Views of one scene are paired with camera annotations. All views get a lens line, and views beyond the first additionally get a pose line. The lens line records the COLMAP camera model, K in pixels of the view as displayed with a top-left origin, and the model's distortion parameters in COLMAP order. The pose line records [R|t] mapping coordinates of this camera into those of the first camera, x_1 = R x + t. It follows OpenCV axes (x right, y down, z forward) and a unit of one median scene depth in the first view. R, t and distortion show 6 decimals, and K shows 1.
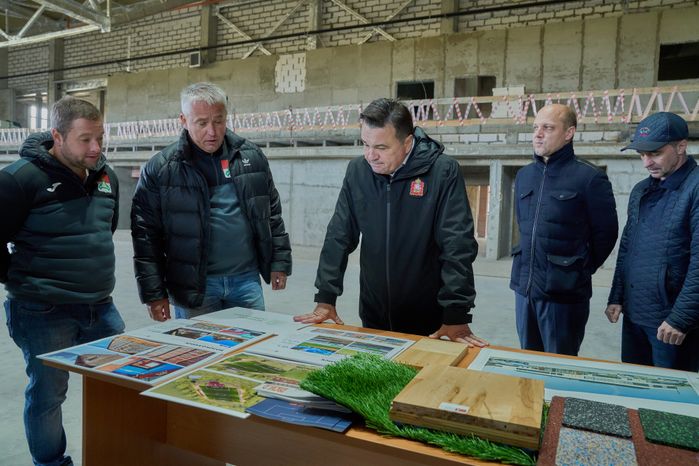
lens RADIAL K [[508.7, 0, 350.6], [0, 508.7, 245.3], [0, 0, 1]] dist [-0.104465, 0.080860]
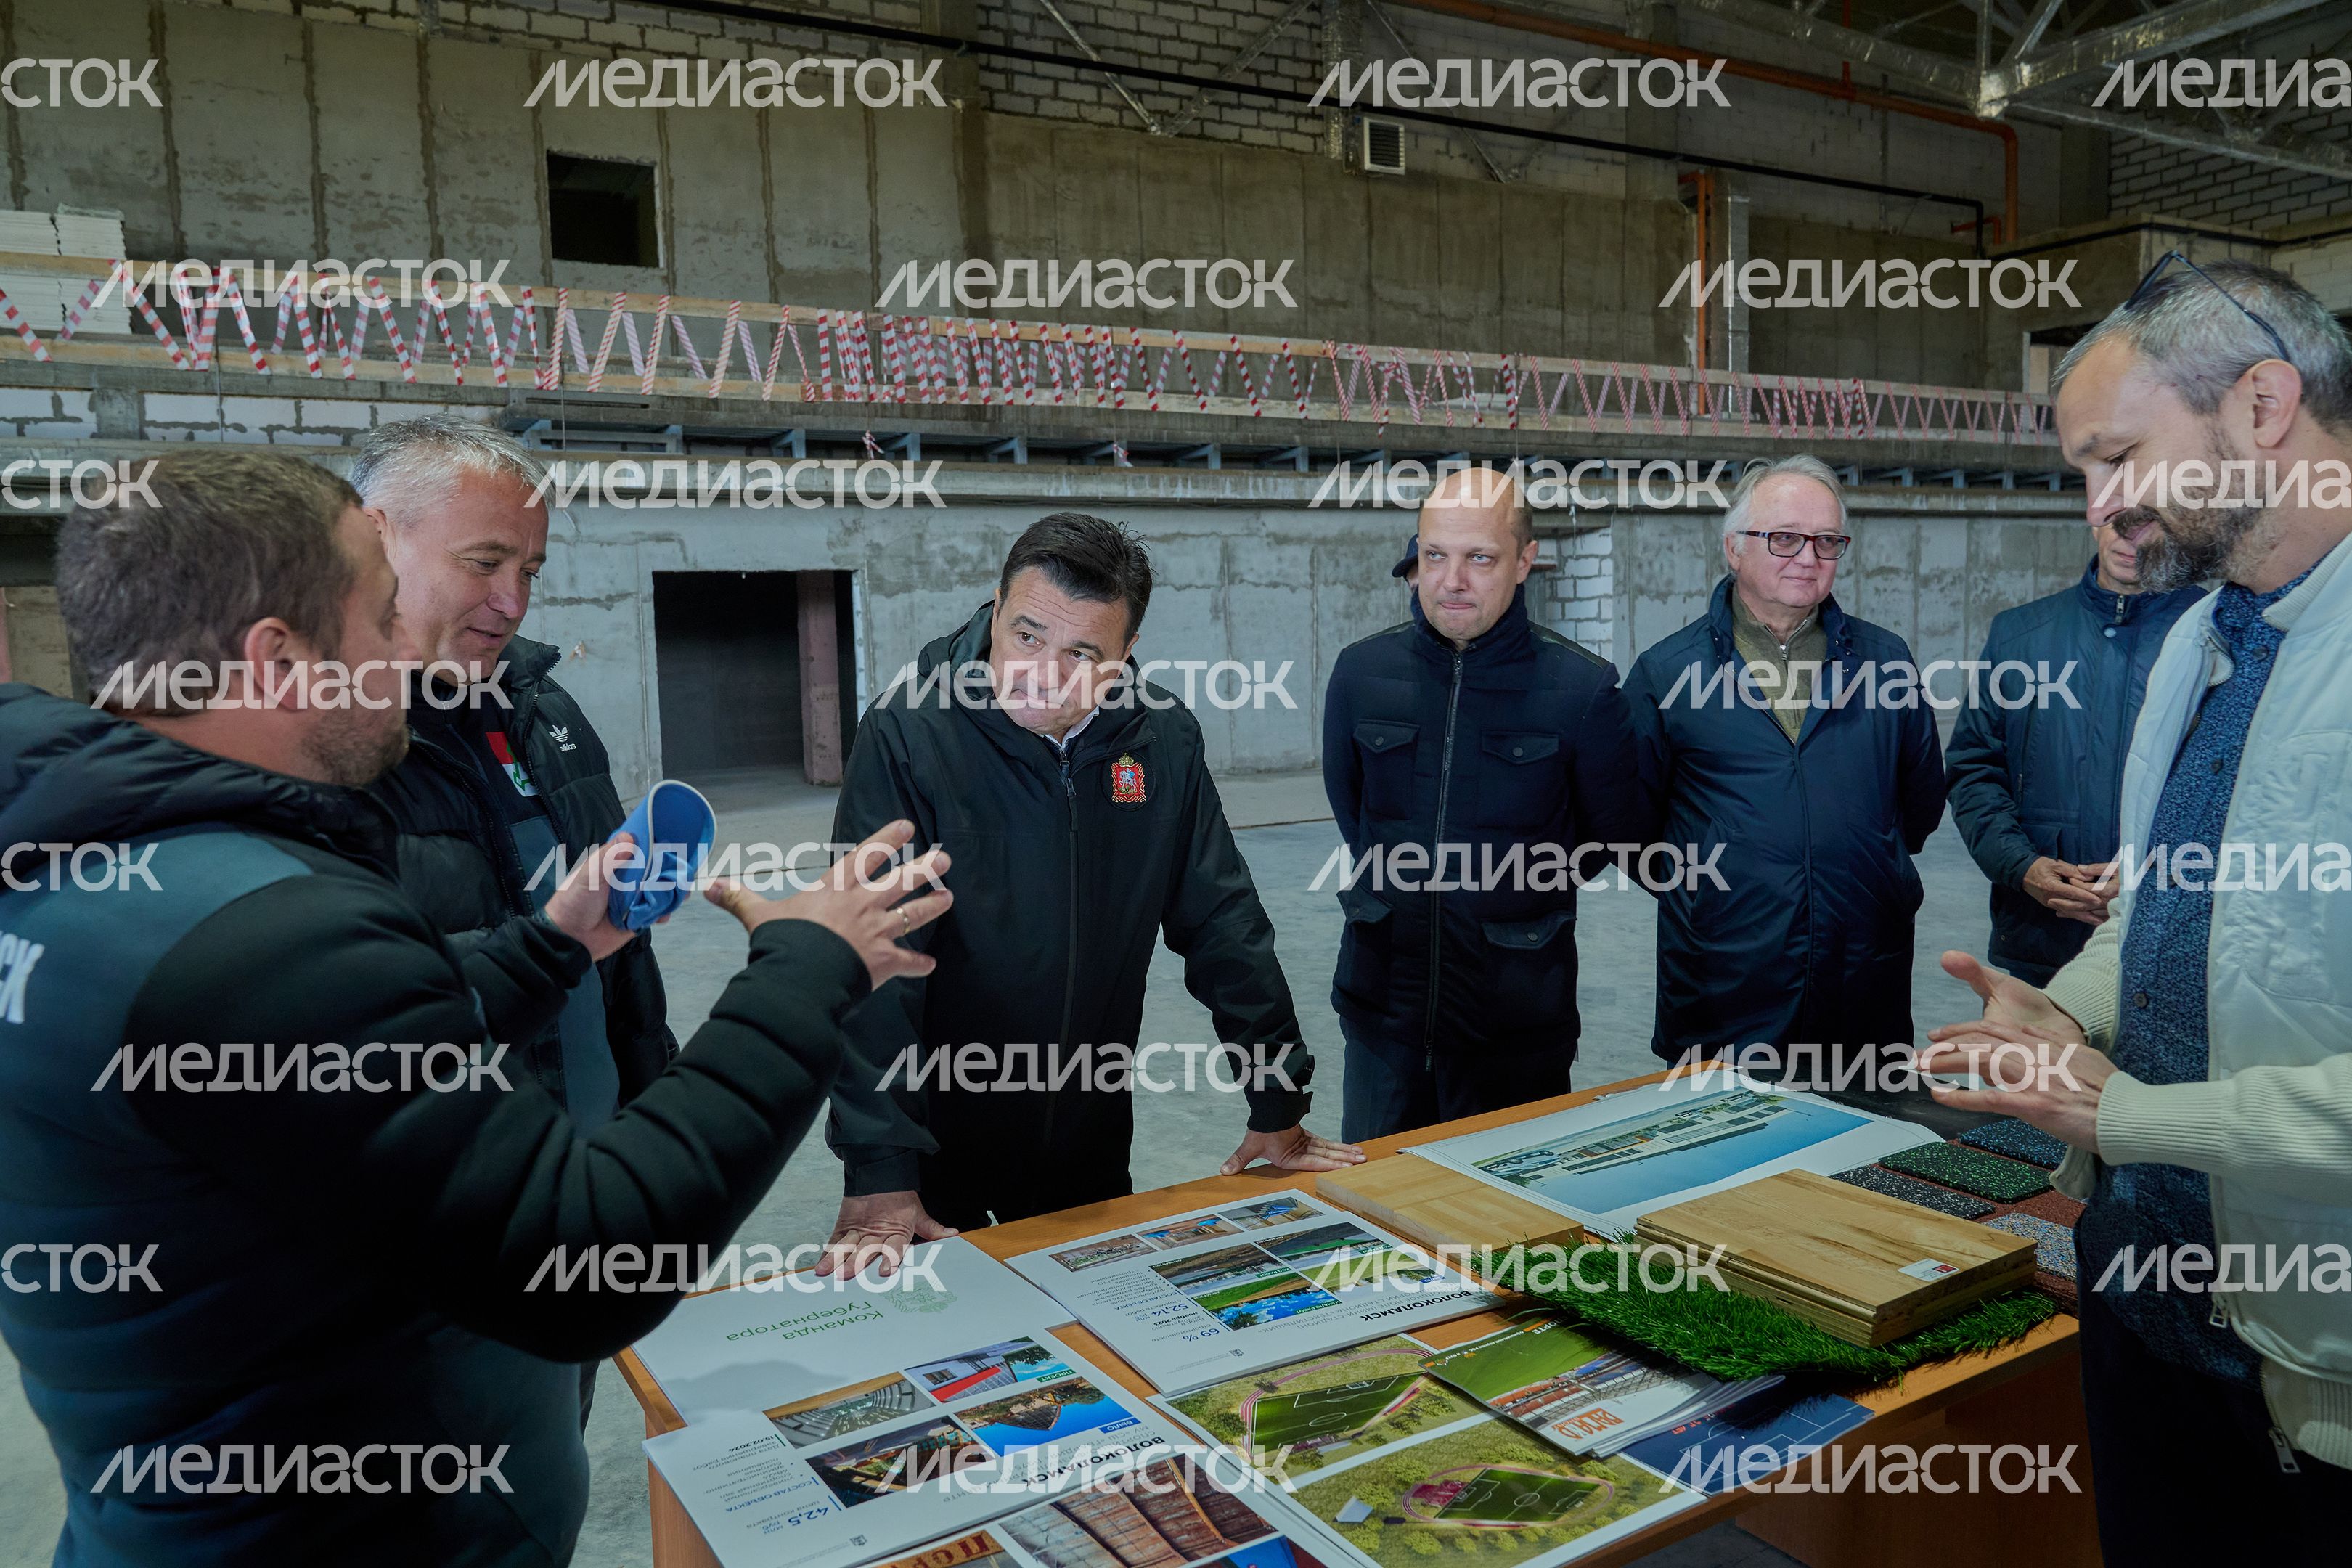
lens RADIAL K [[1587.0, 0, 1128.7], [0, 1587.0, 791.4], [0, 0, 1]] dist [0.011616, -0.003242]
pose [[0.581075, -0.137424, 0.802163, -0.116950], [0.109937, 0.989861, 0.089942, -0.030560], [-0.806390, 0.035924, 0.590292, 0.051024]]
